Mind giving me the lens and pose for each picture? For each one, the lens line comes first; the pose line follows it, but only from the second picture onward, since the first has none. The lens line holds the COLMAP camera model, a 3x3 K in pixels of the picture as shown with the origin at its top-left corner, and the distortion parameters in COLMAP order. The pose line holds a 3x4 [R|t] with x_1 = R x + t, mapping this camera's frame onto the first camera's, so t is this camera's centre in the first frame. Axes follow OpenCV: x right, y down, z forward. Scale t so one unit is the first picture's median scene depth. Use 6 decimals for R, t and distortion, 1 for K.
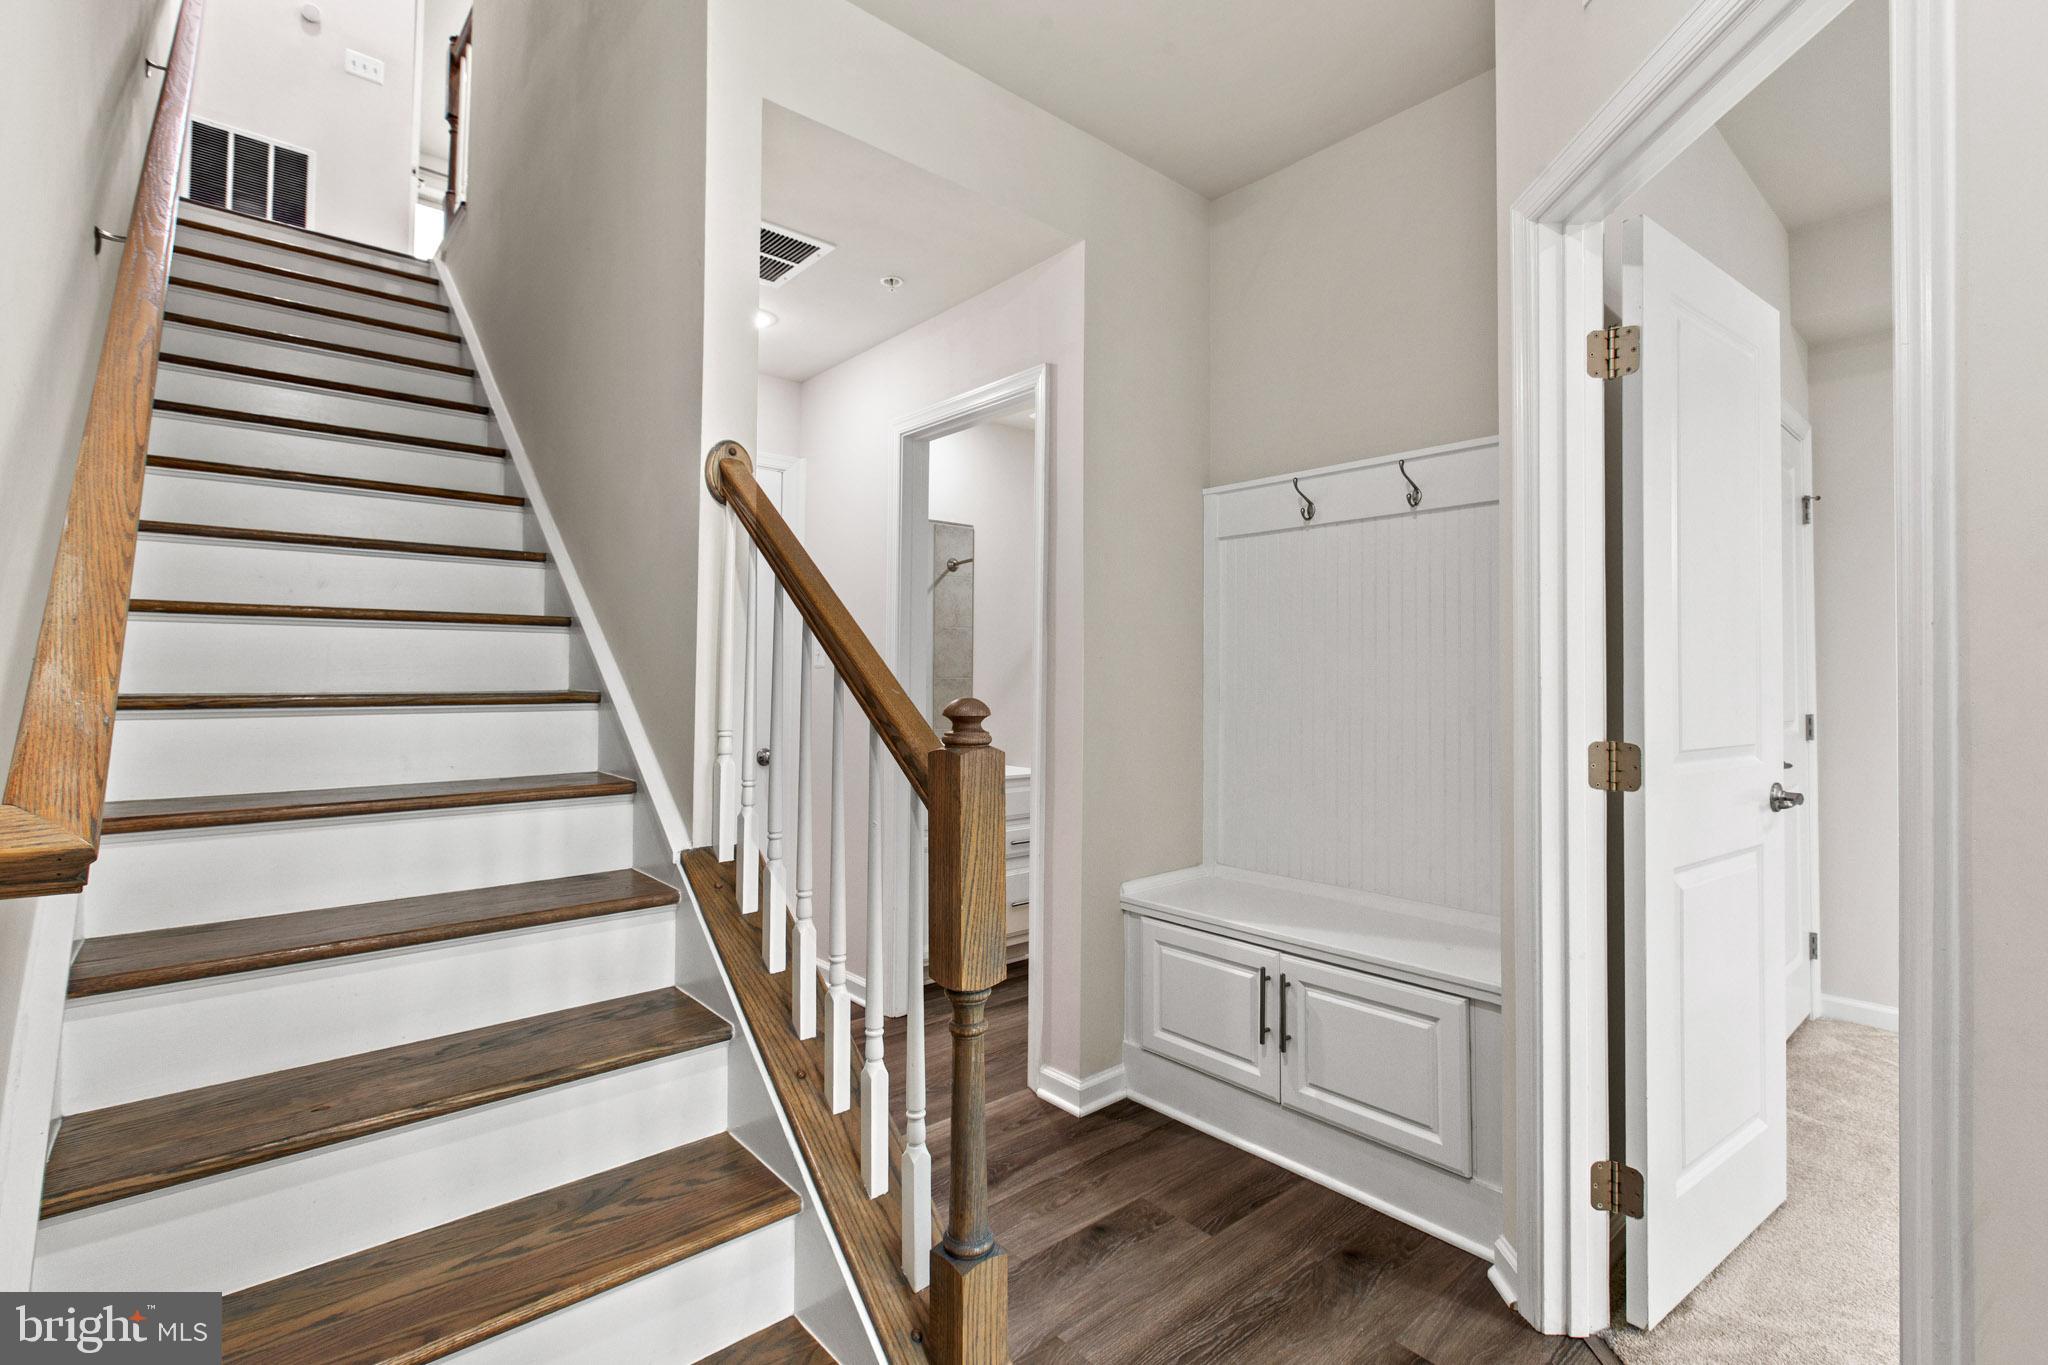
lens RADIAL K [[926.3, 0, 1027.2], [0, 926.3, 655.1], [0, 0, 1]] dist [0.002064, 0.000626]
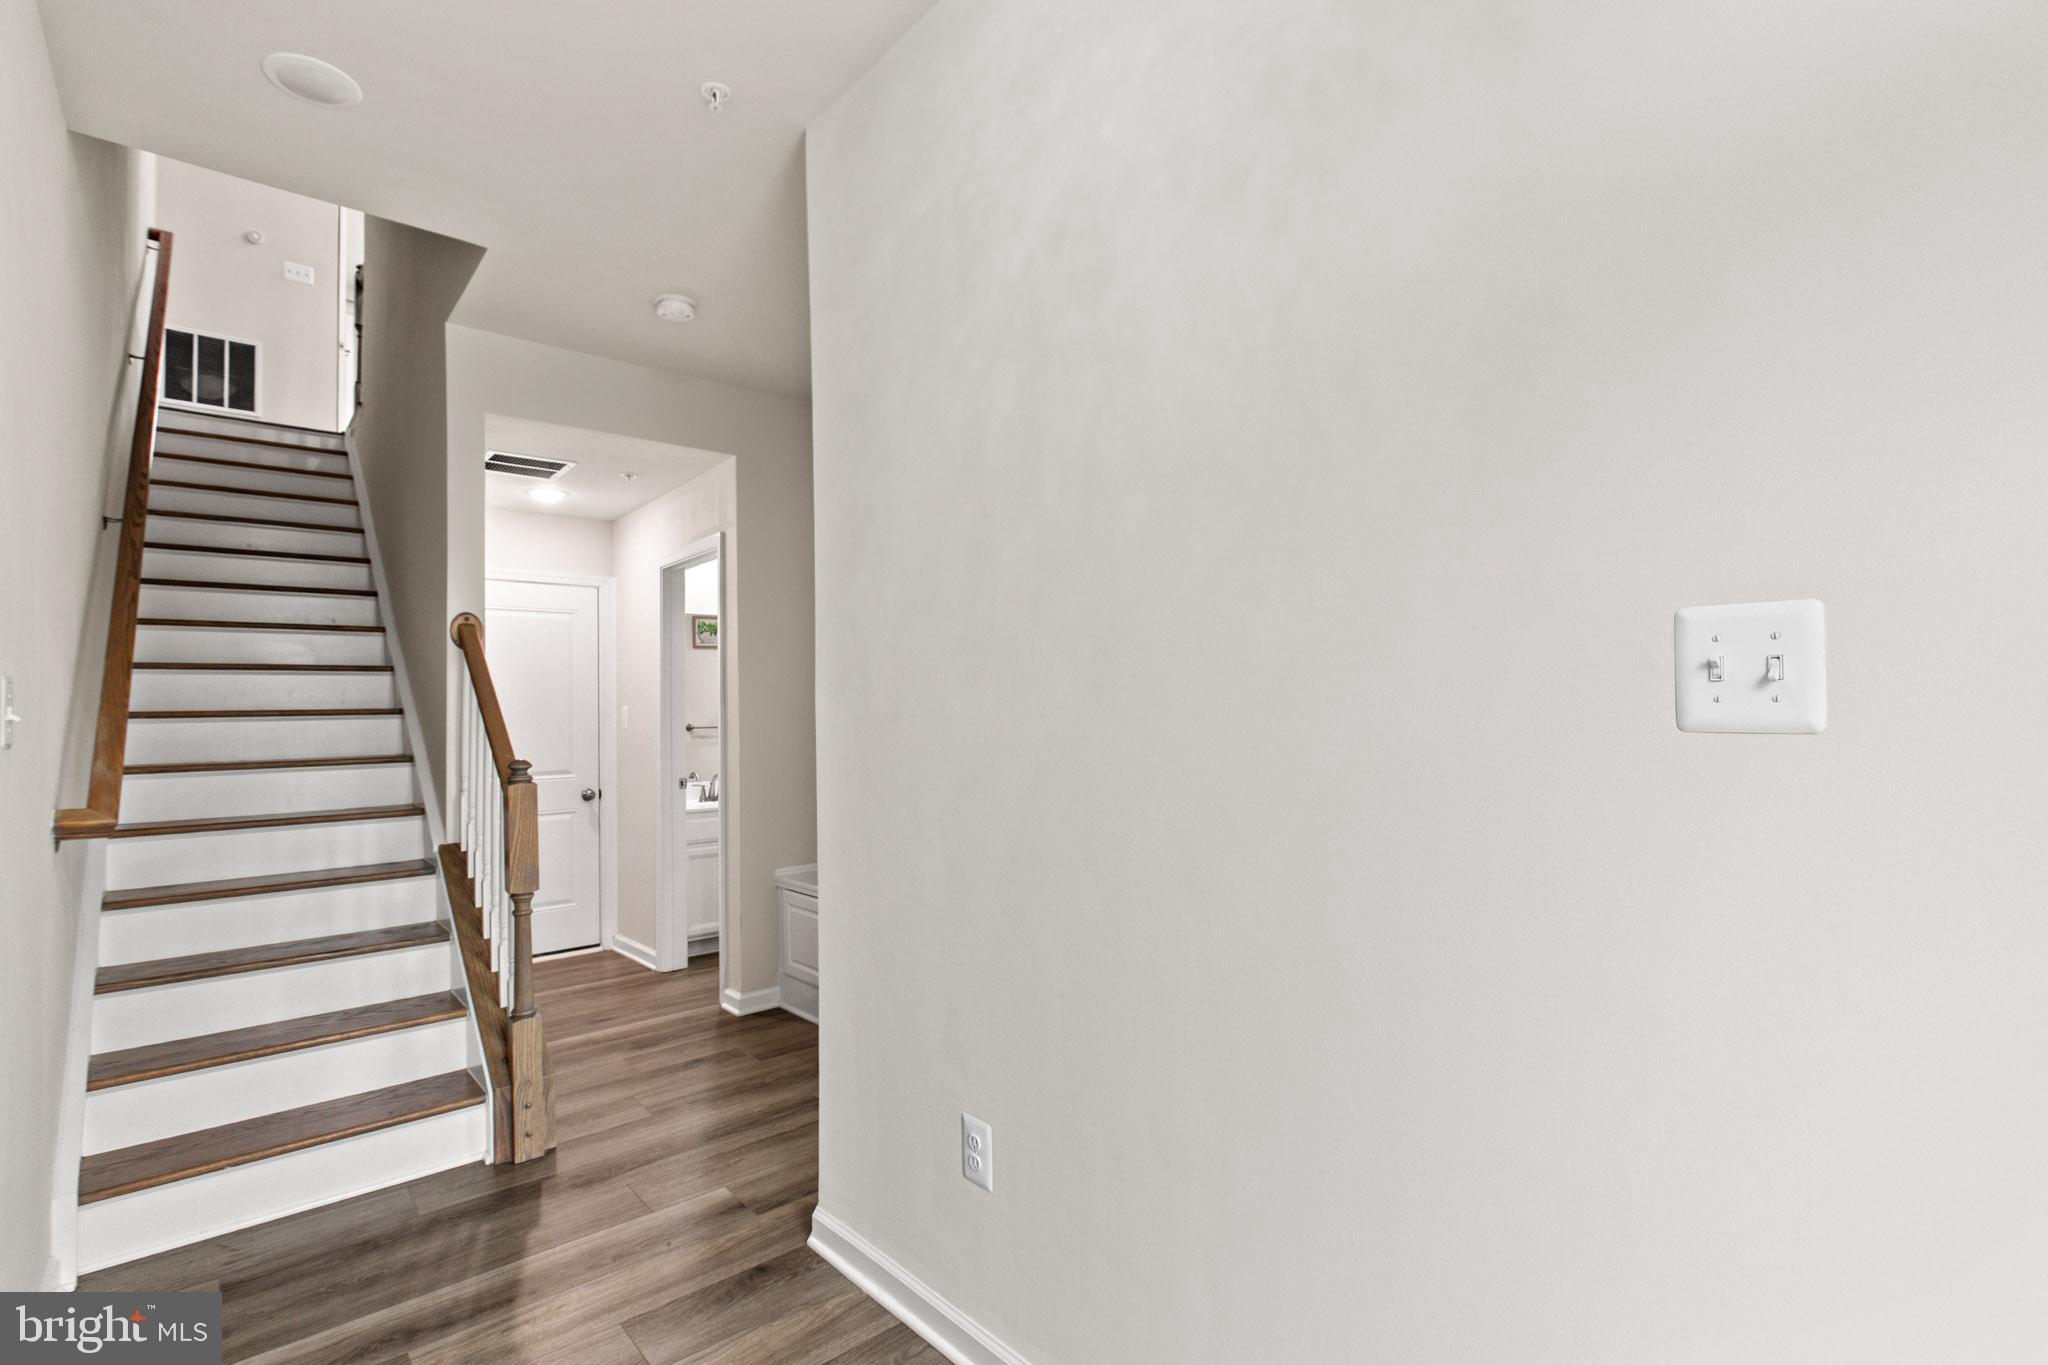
lens RADIAL K [[918.1, 0, 1023.8], [0, 918.1, 690.9], [0, 0, 1]] dist [-0.000021, -0.001595]
pose [[0.999634, -0.026428, 0.005784, 0.535816], [0.026446, 0.999646, -0.002929, -0.036169], [-0.005705, 0.003081, 0.999979, -0.552713]]
